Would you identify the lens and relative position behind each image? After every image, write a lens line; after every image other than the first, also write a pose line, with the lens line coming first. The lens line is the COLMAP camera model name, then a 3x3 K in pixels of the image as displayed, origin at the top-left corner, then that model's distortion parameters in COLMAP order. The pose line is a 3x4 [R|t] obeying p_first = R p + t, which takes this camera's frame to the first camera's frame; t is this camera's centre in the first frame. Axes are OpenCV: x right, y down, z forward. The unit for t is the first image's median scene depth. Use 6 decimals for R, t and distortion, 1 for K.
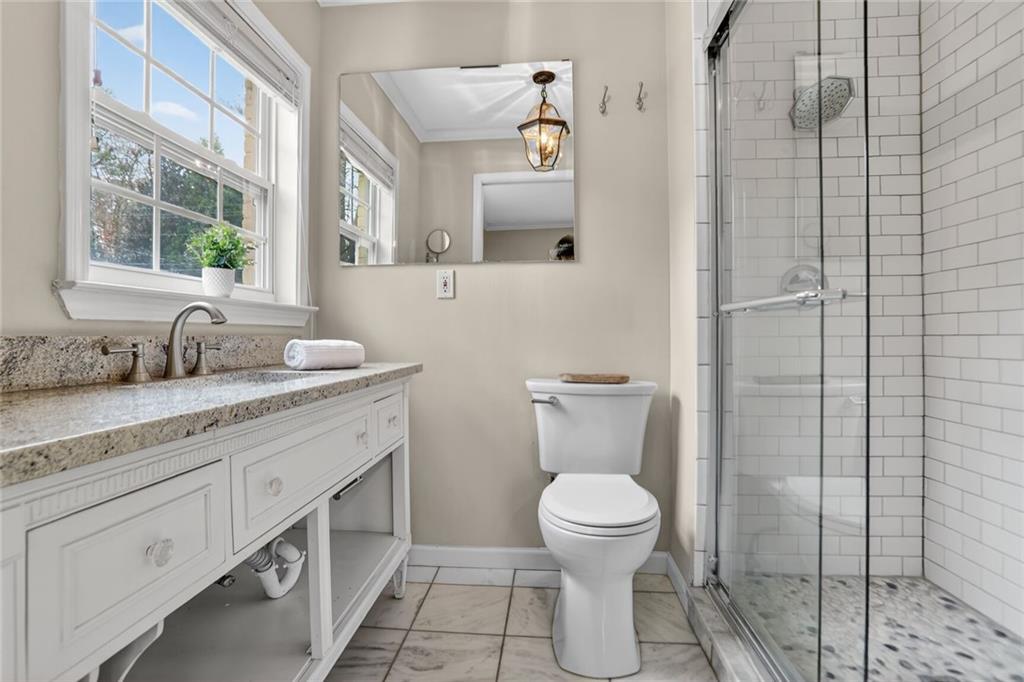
lens RADIAL K [[509.2, 0, 503.2], [0, 509.2, 343.8], [0, 0, 1]] dist [-0.034022, -0.001126]
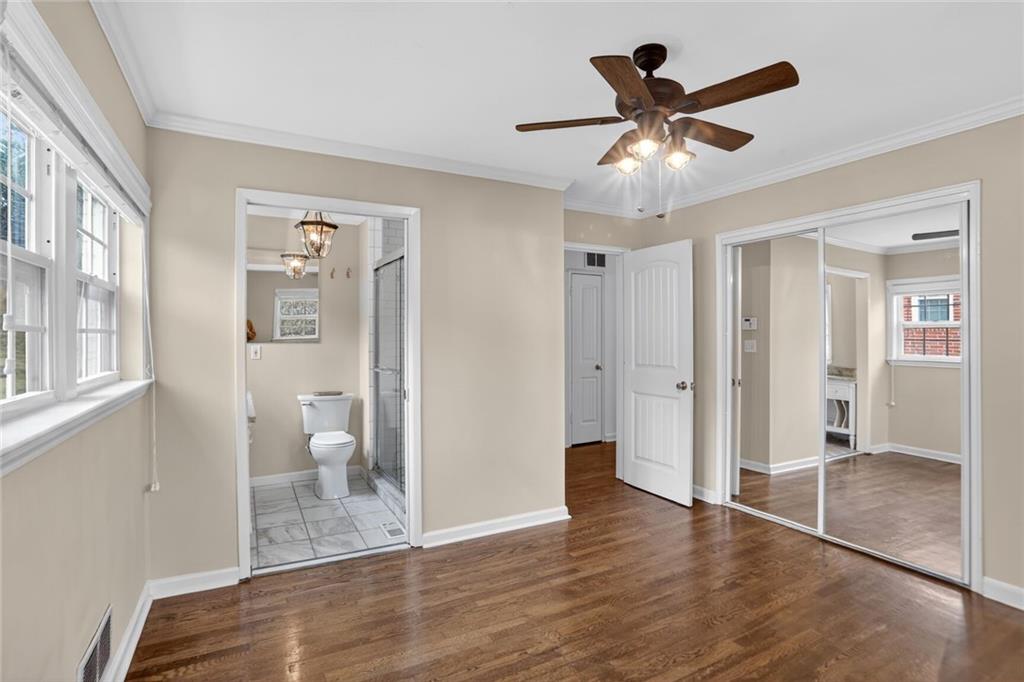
lens RADIAL K [[509.2, 0, 506.1], [0, 509.2, 341.1], [0, 0, 1]] dist [-0.034022, -0.001126]
pose [[0.834090, 0.003634, 0.551617, -0.478033], [0.003177, 0.999930, -0.011391, -0.161307], [-0.551619, 0.011254, 0.834020, -1.579022]]
